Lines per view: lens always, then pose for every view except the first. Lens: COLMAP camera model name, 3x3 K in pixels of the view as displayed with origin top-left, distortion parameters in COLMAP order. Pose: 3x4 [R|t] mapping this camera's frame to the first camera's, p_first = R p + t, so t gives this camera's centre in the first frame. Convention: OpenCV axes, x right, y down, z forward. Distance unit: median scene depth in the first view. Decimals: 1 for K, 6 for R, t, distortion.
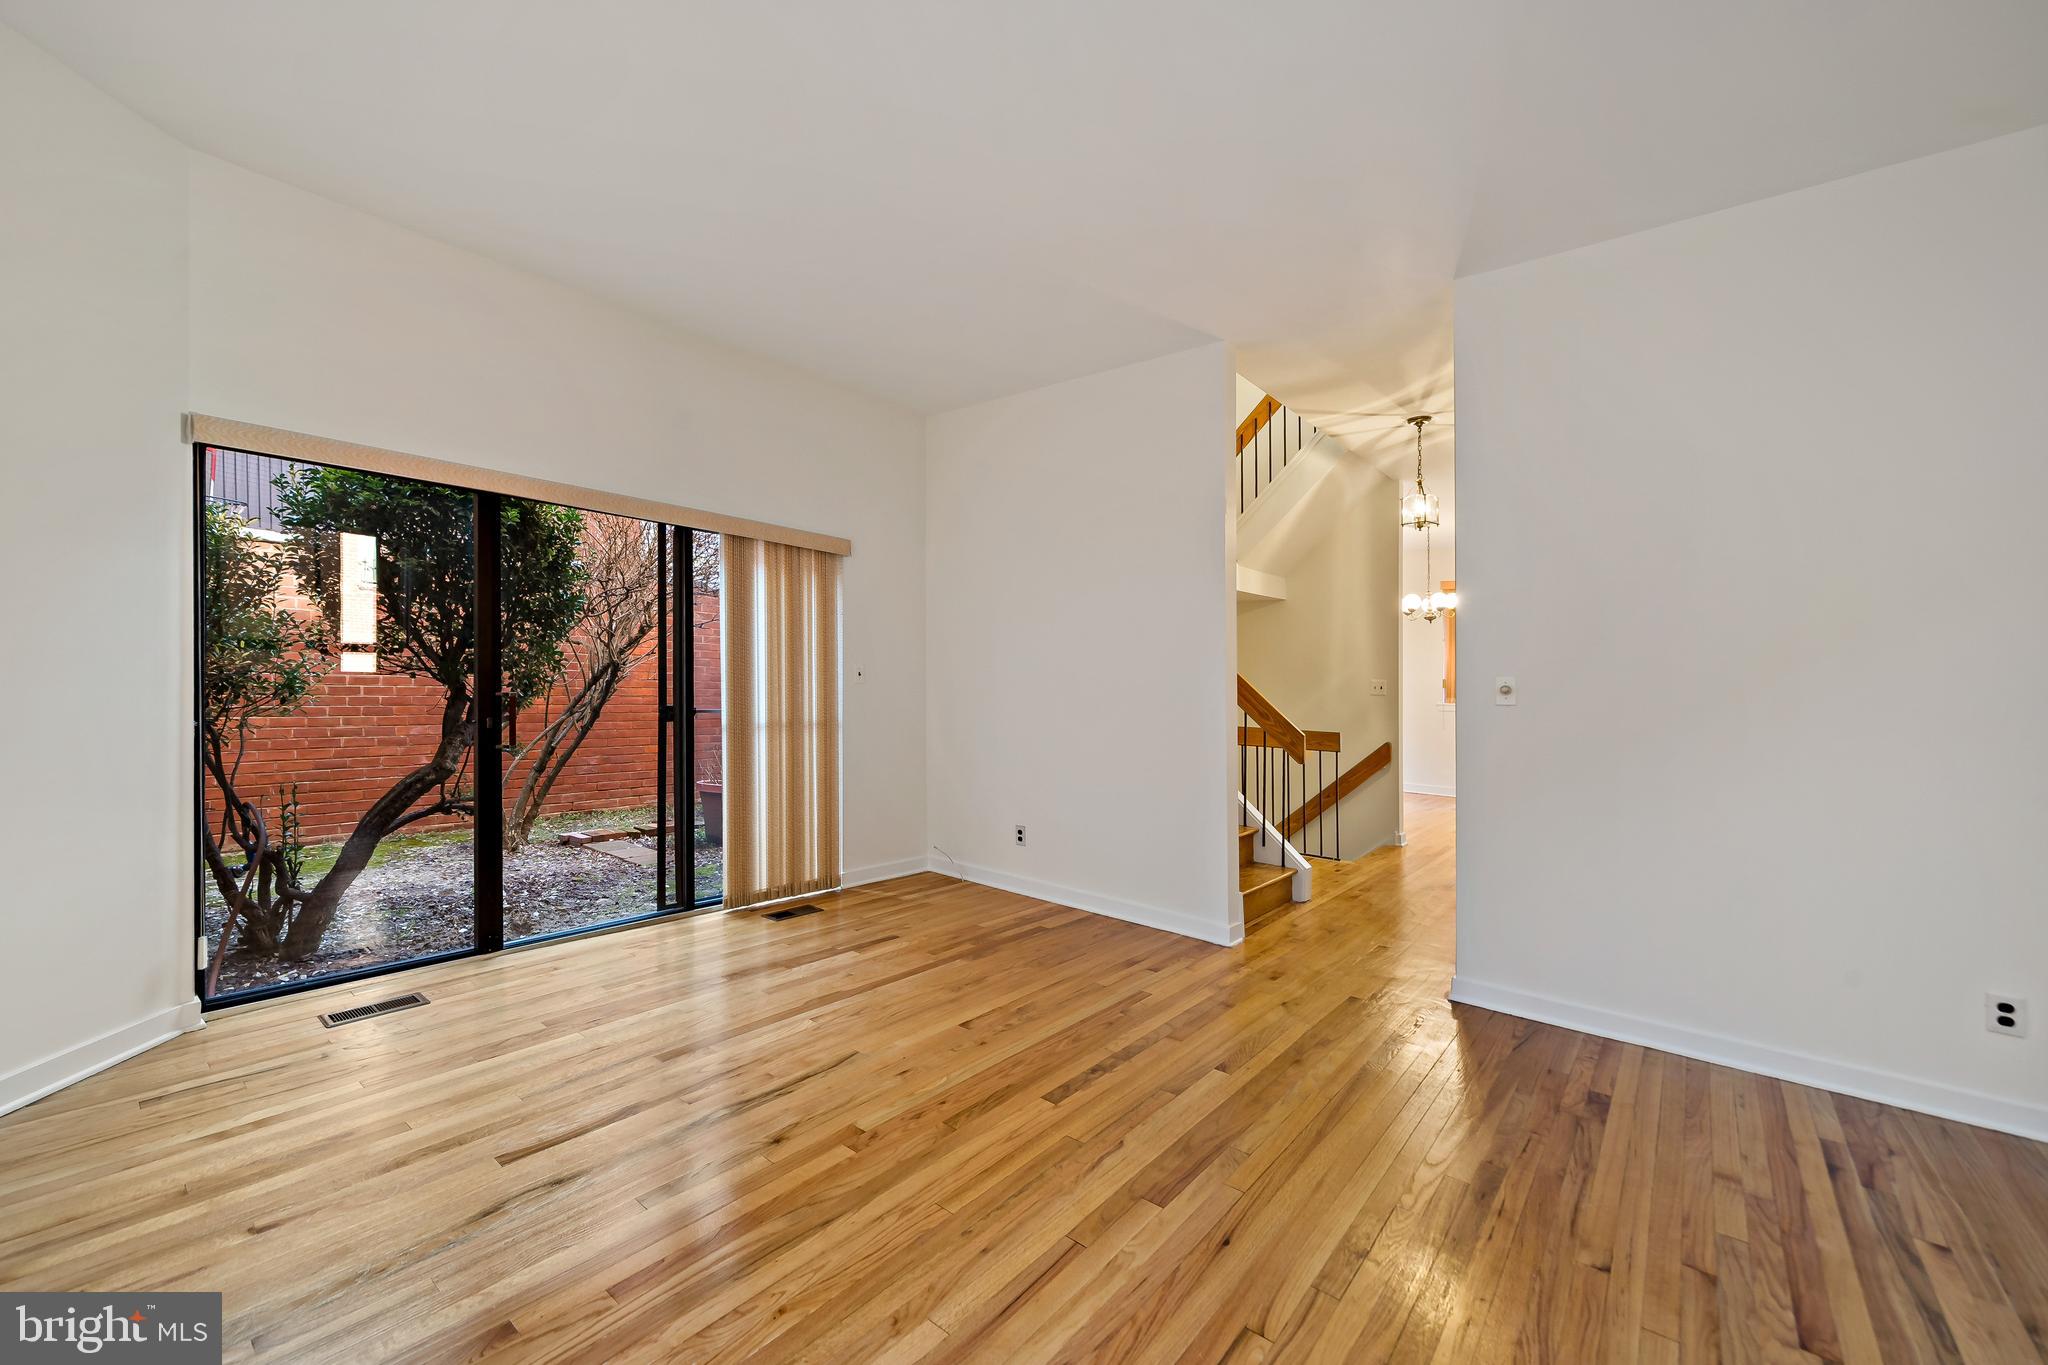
lens RADIAL K [[811.4, 0, 1013.9], [0, 811.4, 675.7], [0, 0, 1]] dist [0.001799, 0.000006]
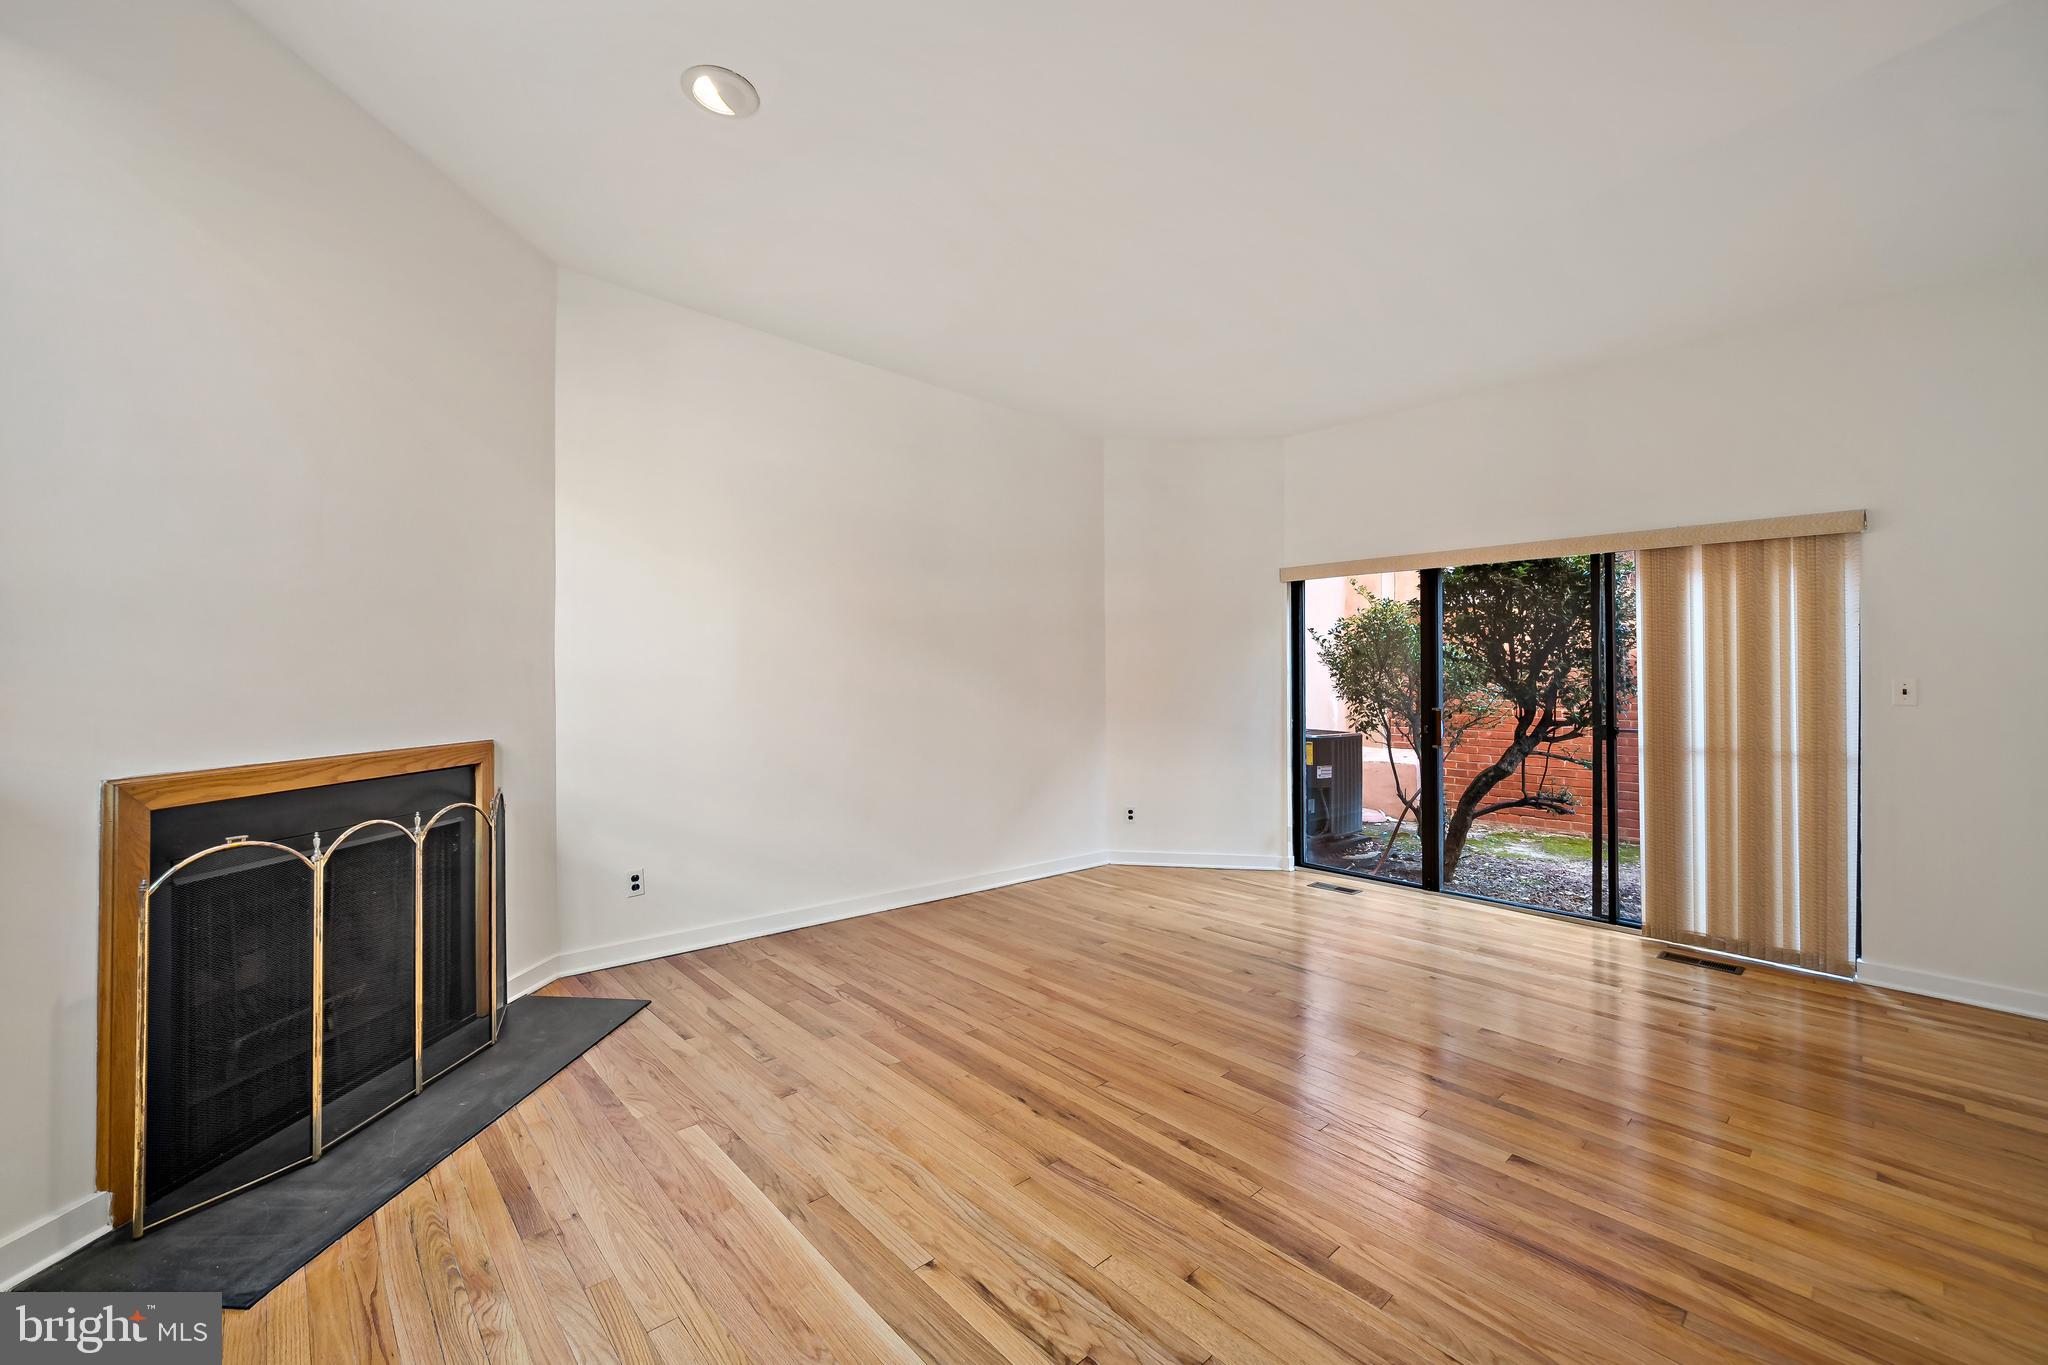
lens RADIAL K [[811.4, 0, 1021.9], [0, 811.4, 699.5], [0, 0, 1]] dist [0.001799, 0.000006]
pose [[-0.130461, -0.015679, -0.991330, 0.685436], [-0.010574, 0.999840, -0.014422, 0.025891], [0.991397, 0.008601, -0.130605, 0.371492]]
